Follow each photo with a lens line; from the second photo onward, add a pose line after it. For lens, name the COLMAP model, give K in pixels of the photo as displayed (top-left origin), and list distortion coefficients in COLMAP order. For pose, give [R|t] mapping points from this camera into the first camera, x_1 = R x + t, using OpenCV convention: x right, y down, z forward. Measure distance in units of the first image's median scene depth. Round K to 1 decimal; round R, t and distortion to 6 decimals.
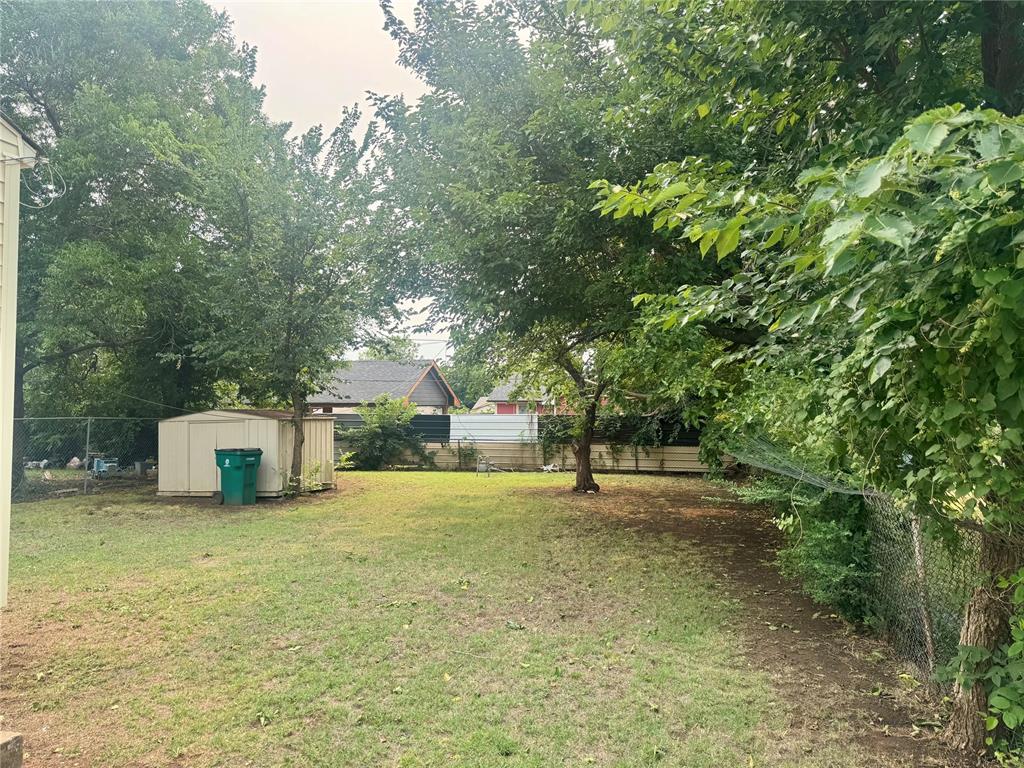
lens RADIAL K [[769.3, 0, 512.0], [0, 769.3, 384.0], [0, 0, 1]] dist [0.085692, -0.000127]
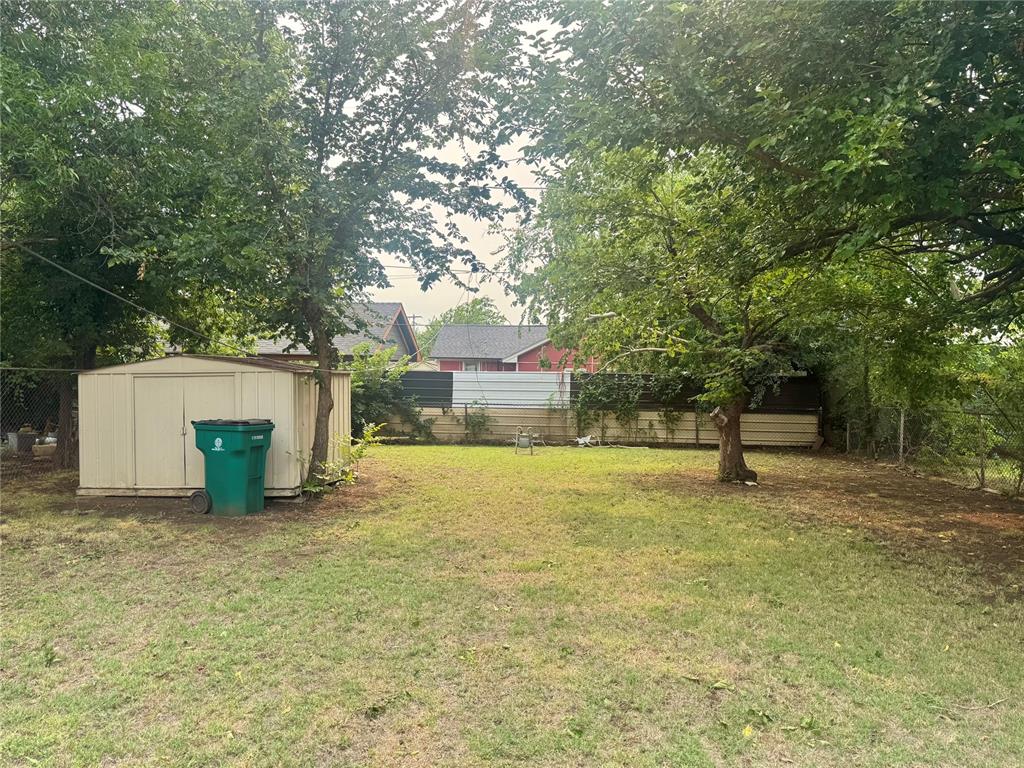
lens RADIAL K [[769.3, 0, 512.0], [0, 769.3, 384.0], [0, 0, 1]] dist [0.085692, -0.000127]
pose [[0.986517, 0.009029, 0.163407, -0.158594], [-0.017286, 0.998640, 0.049177, 0.014444], [-0.162741, -0.051338, 0.985332, 0.247495]]
